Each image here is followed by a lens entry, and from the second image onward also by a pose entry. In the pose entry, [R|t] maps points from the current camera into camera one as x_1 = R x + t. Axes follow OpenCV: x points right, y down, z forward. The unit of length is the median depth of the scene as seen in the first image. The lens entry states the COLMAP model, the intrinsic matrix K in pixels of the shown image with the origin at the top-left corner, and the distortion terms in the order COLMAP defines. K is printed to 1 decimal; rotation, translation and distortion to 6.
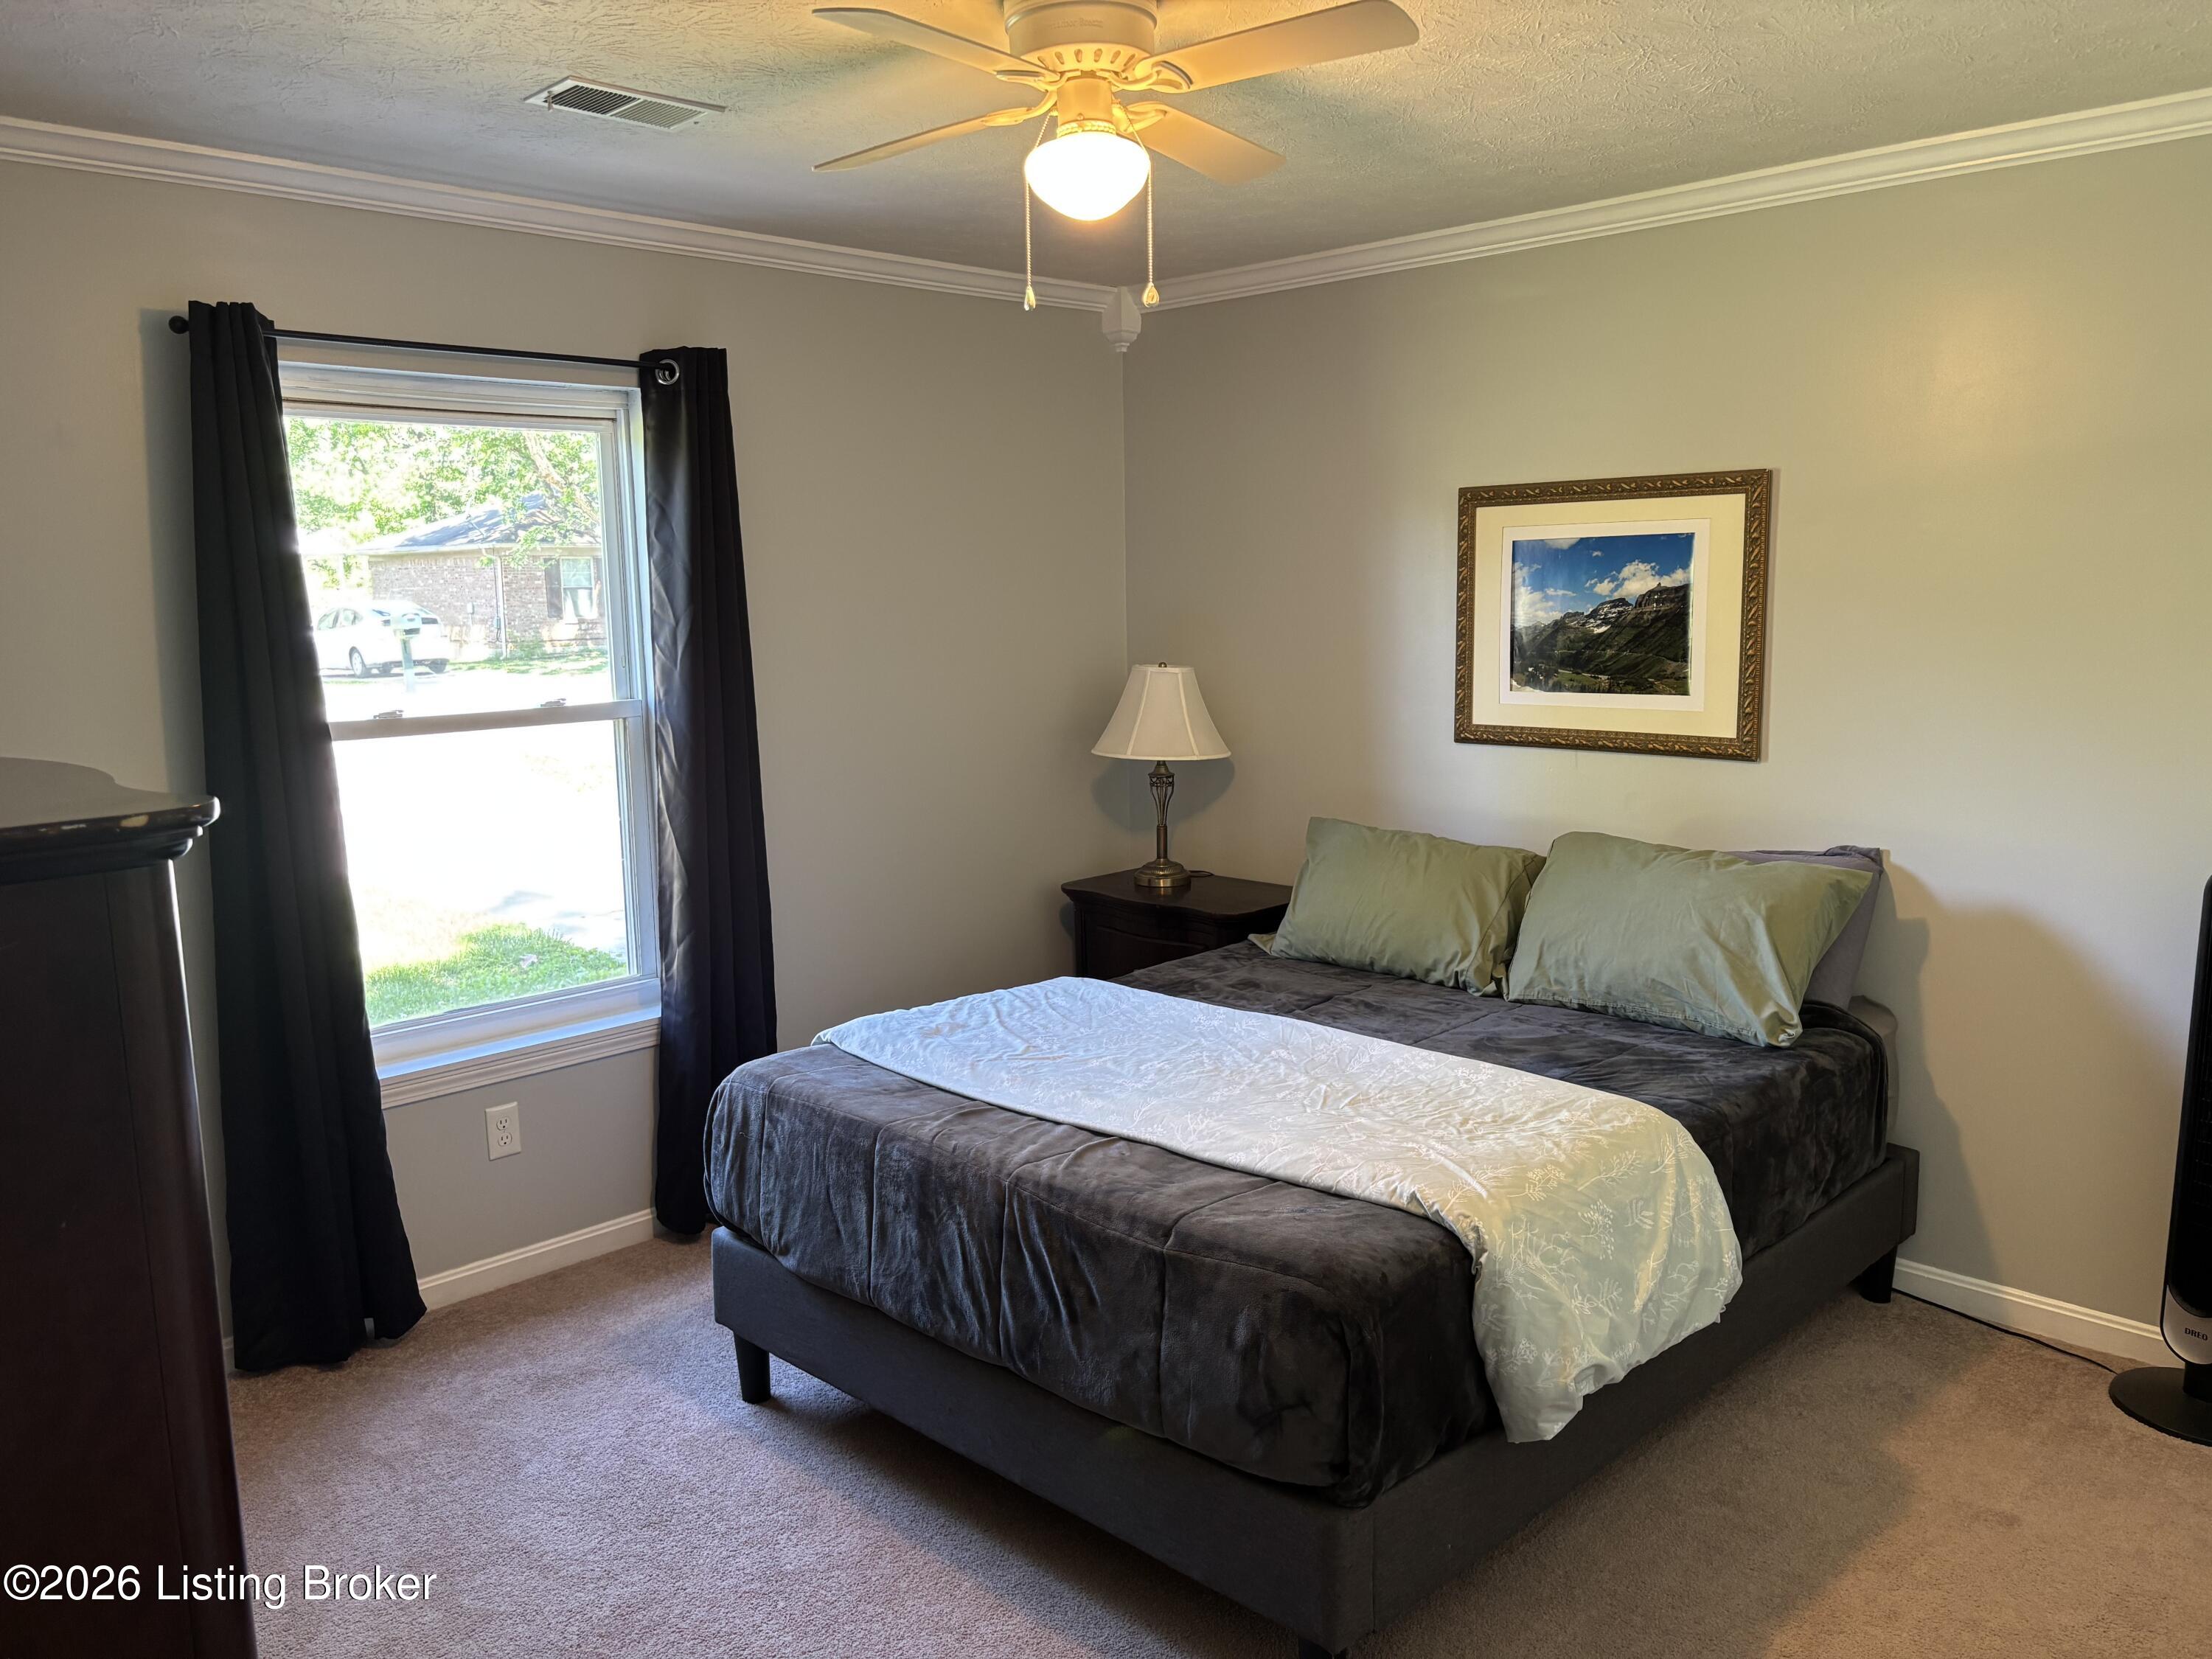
lens RADIAL K [[1679.8, 0, 1102.2], [0, 1679.8, 821.0], [0, 0, 1]] dist [0.024944, -0.011838]
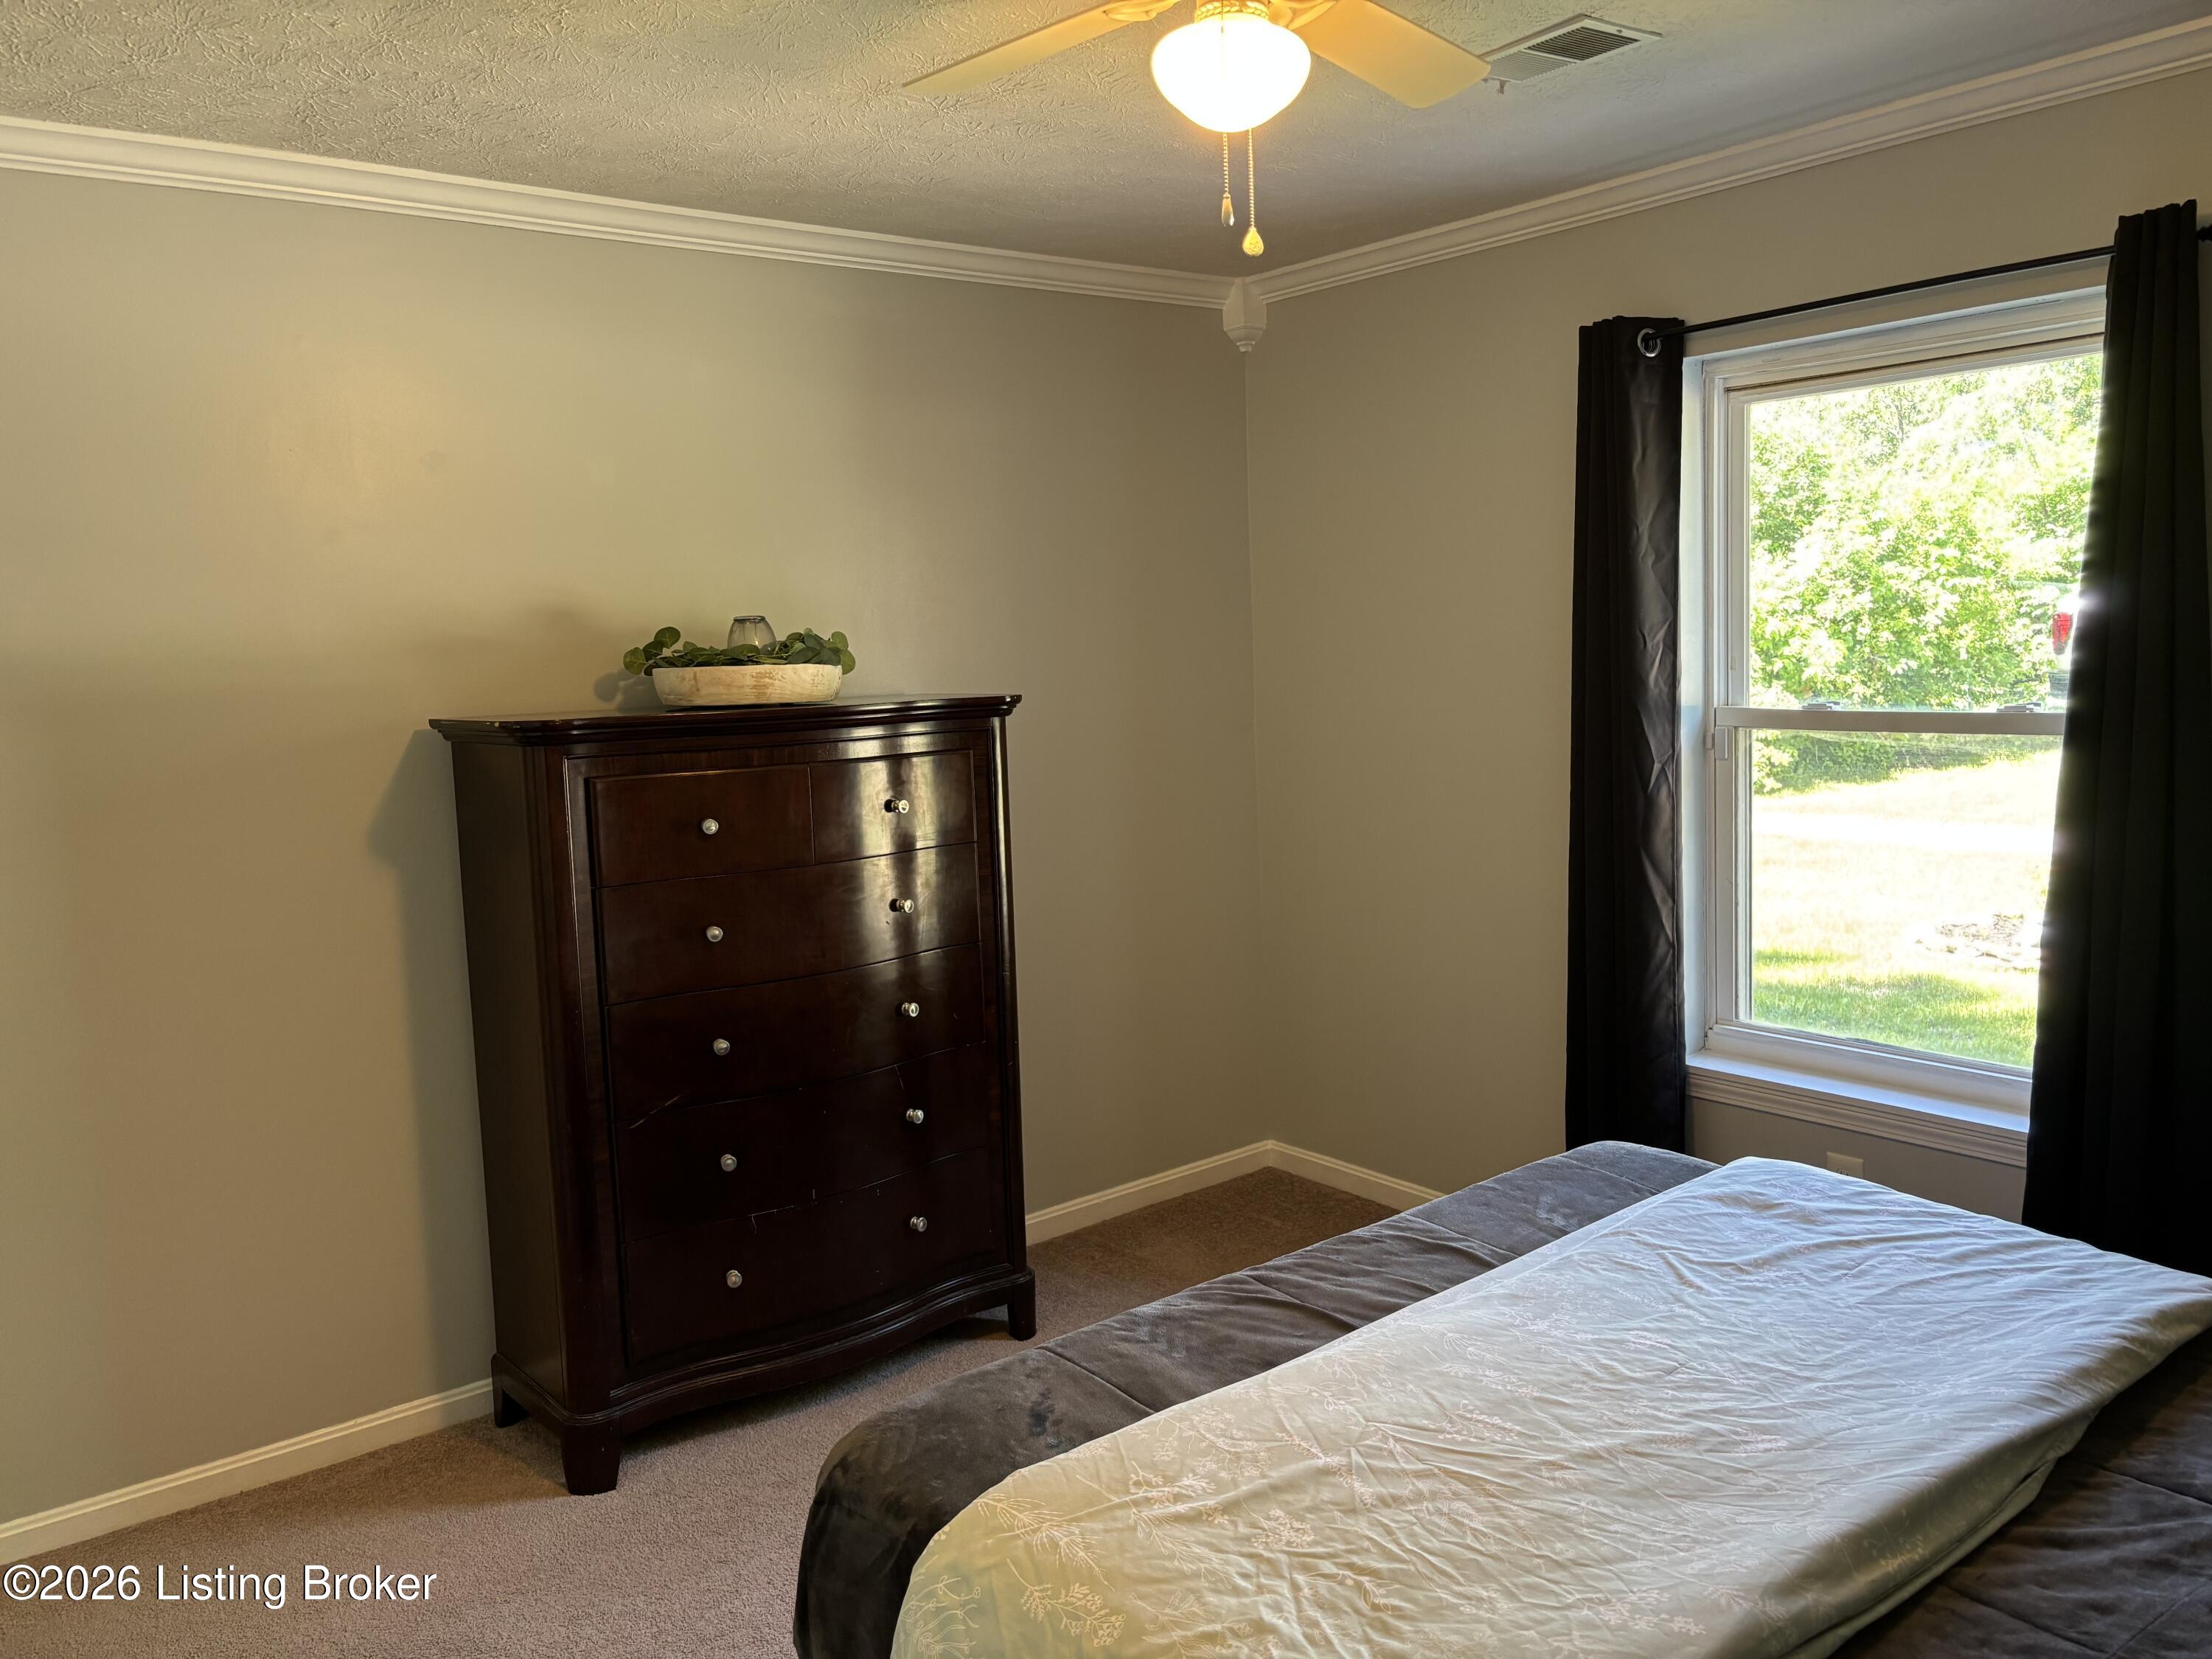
lens RADIAL K [[1679.8, 0, 1102.0], [0, 1679.8, 835.5], [0, 0, 1]] dist [0.024944, -0.011838]
pose [[-0.125130, 0.142329, -0.981878, 0.634713], [-0.090513, 0.983892, 0.154155, -0.116837], [0.988003, 0.108163, -0.110232, 0.823129]]
